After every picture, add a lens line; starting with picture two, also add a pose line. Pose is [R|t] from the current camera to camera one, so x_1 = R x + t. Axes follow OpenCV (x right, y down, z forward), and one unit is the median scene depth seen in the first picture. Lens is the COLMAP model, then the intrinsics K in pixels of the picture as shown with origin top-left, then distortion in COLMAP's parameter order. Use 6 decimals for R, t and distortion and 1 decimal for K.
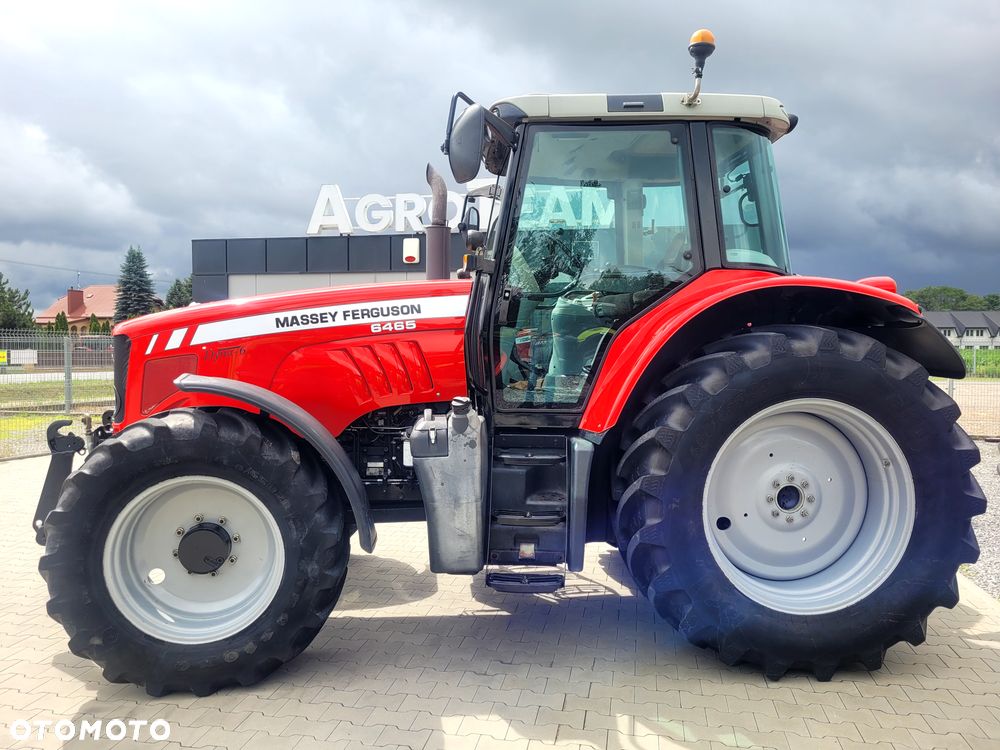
lens RADIAL K [[748.4, 0, 500.1], [0, 748.4, 358.1], [0, 0, 1]] dist [0.068699, 0.001347]
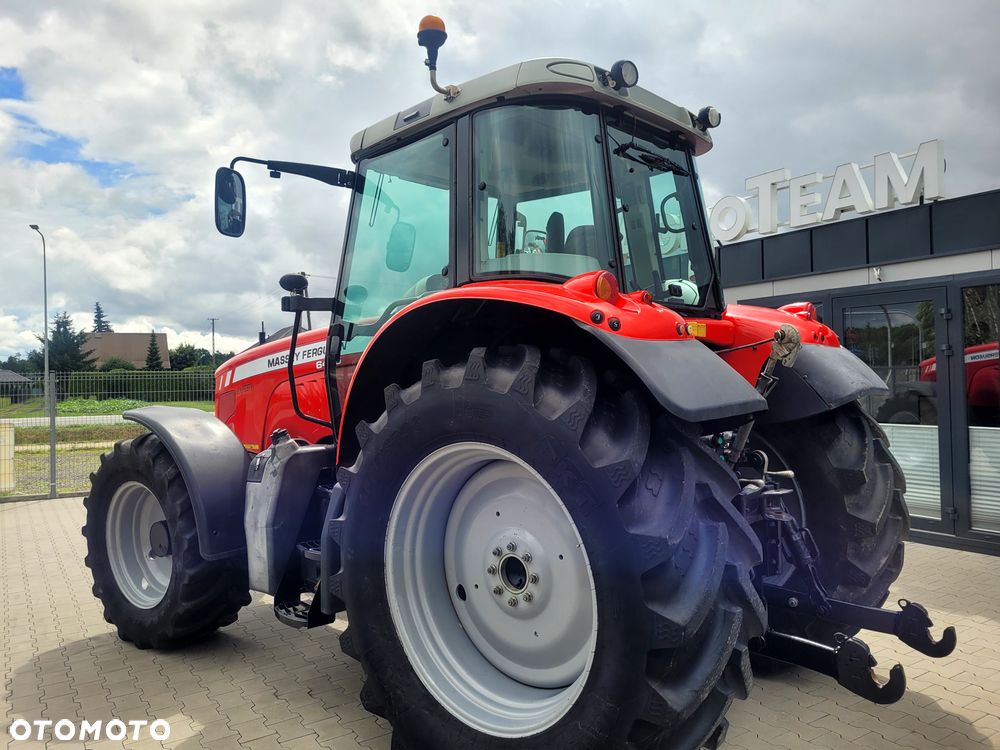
lens RADIAL K [[759.3, 0, 500.9], [0, 759.3, 365.2], [0, 0, 1]] dist [0.033640, -0.000470]
pose [[0.712991, -0.028190, -0.700607, 0.806640], [0.001802, 0.999262, -0.038373, 0.003611], [0.701171, 0.026097, 0.712515, 0.383620]]
